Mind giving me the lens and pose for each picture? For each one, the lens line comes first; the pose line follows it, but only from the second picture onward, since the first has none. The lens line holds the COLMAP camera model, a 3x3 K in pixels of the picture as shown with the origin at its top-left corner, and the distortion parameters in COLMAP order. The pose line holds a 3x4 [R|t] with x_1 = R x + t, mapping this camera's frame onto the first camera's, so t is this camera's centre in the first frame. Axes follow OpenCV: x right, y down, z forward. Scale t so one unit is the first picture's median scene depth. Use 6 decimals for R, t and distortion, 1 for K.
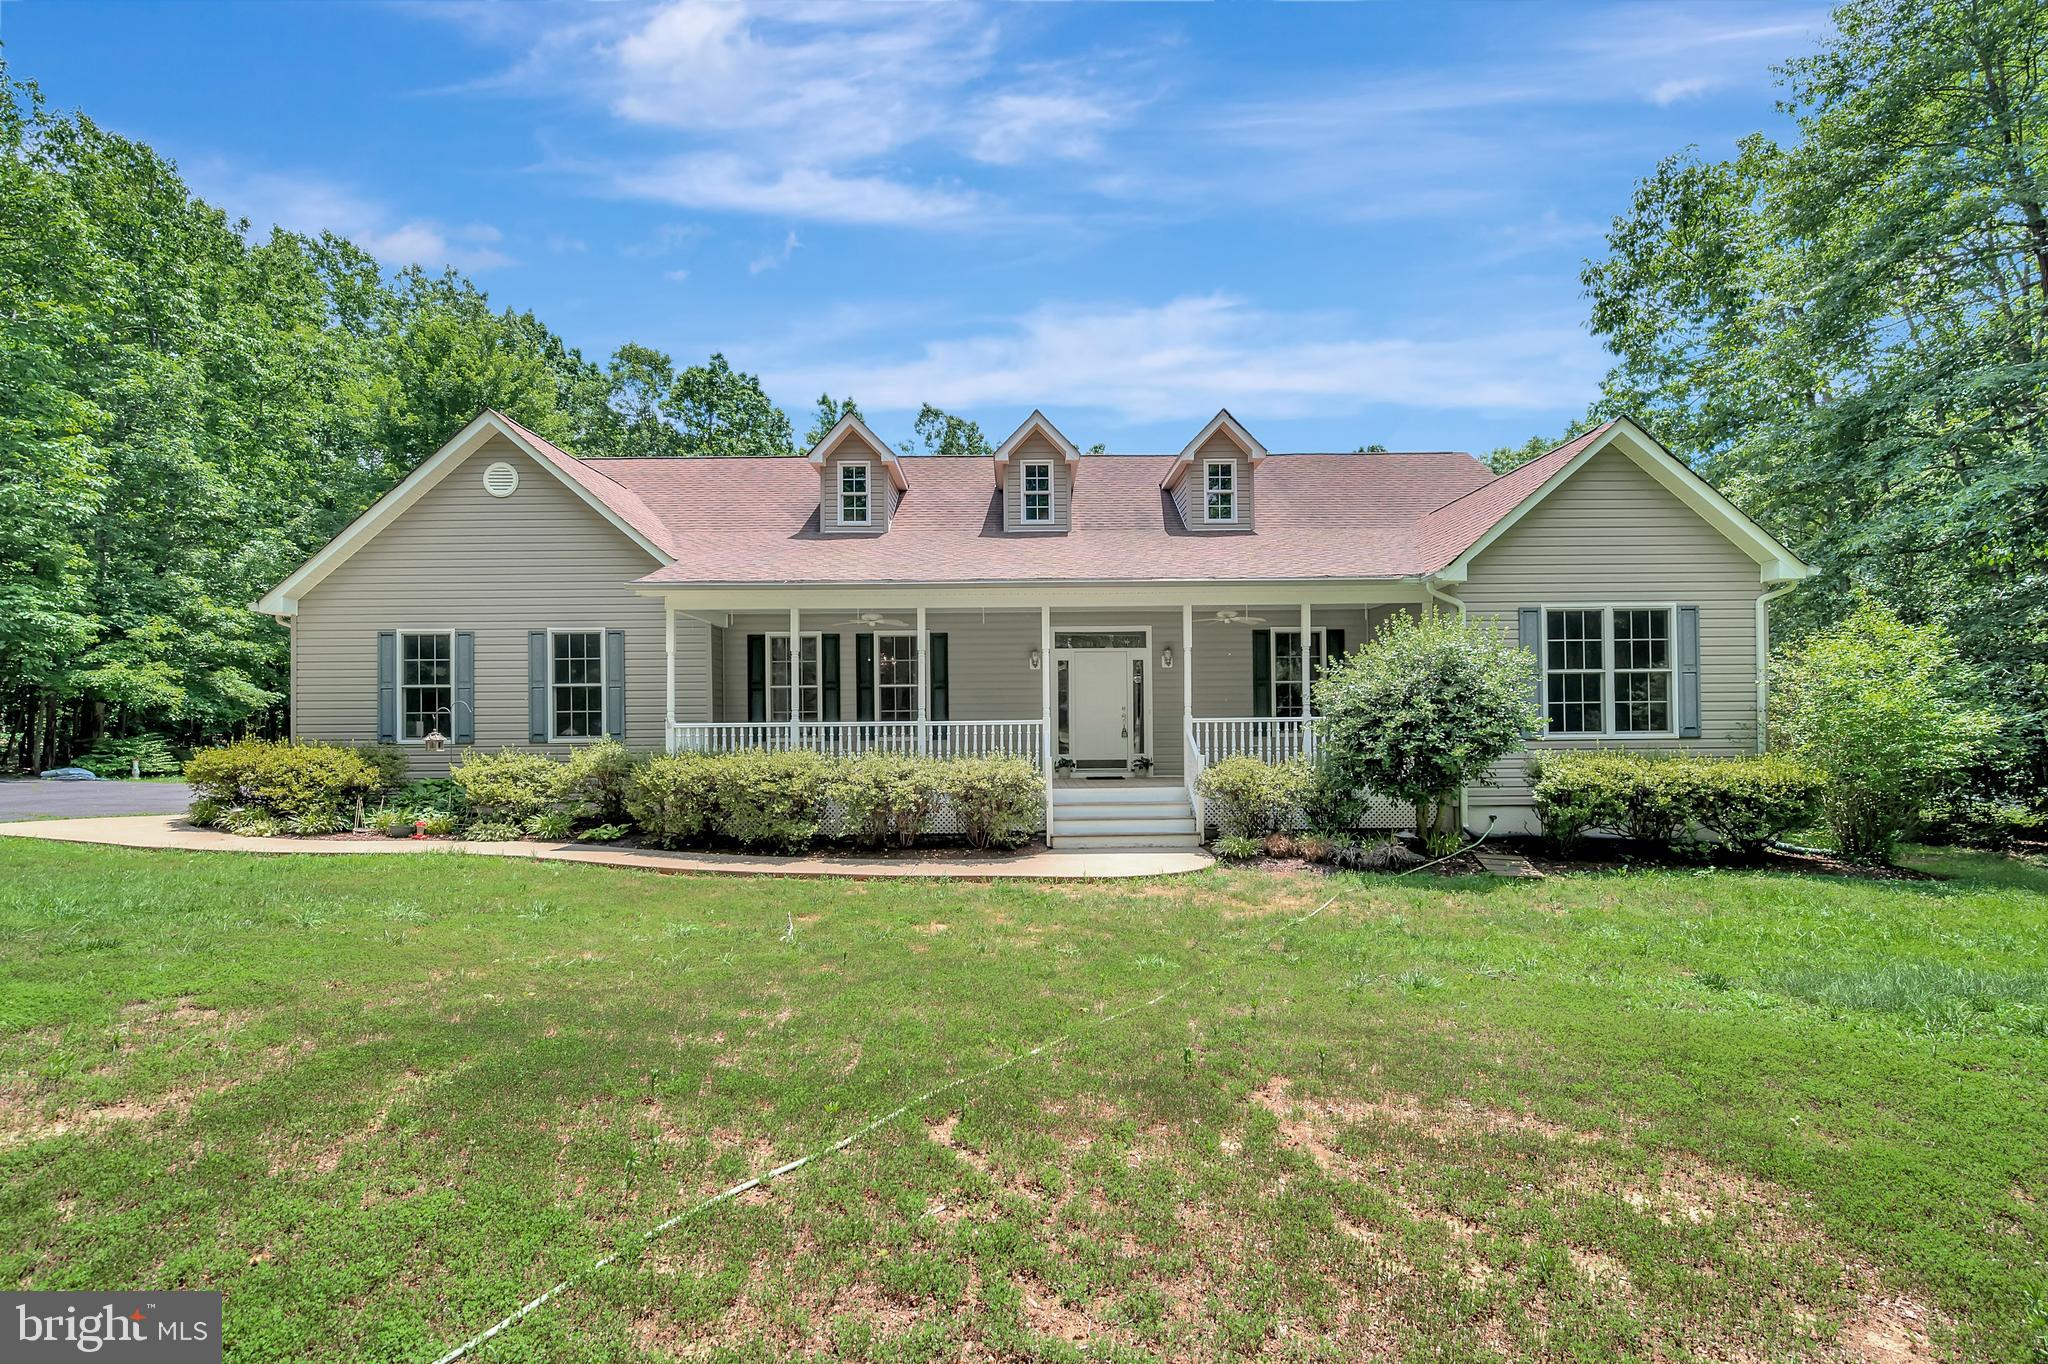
lens RADIAL K [[933.4, 0, 1024.3], [0, 933.4, 688.2], [0, 0, 1]] dist [0.000061, -0.000322]
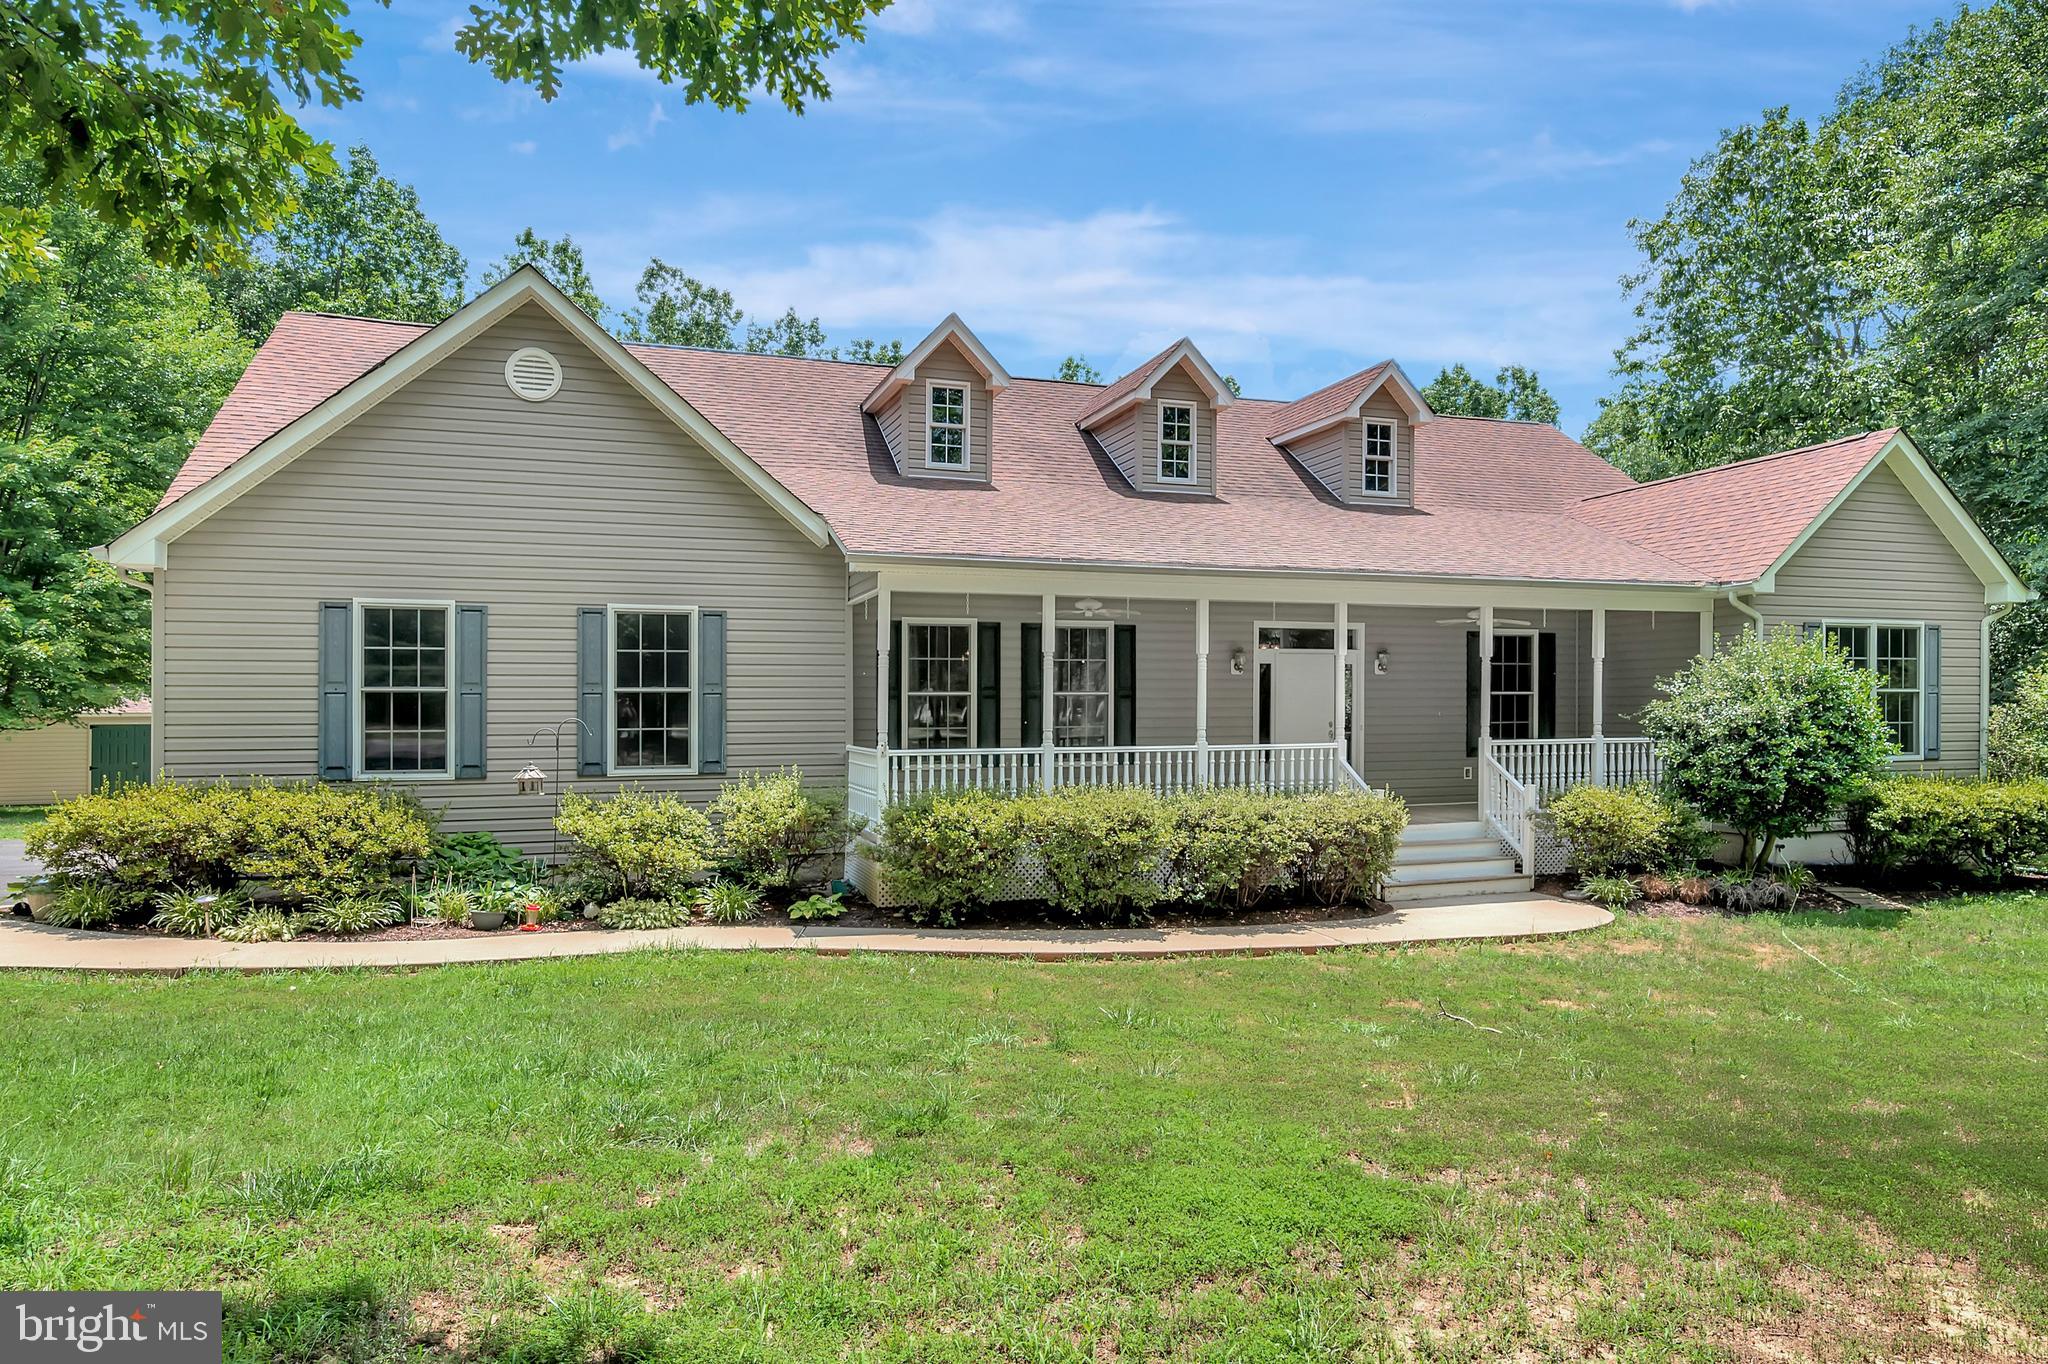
lens RADIAL K [[1224.9, 0, 1024.1], [0, 1224.9, 679.0], [0, 0, 1]] dist [-0.021129, 0.000487]
pose [[0.946881, 0.016167, 0.321178, -0.509637], [-0.010390, 0.999752, -0.019694, 0.002504], [-0.321417, 0.015311, 0.946814, 0.088941]]
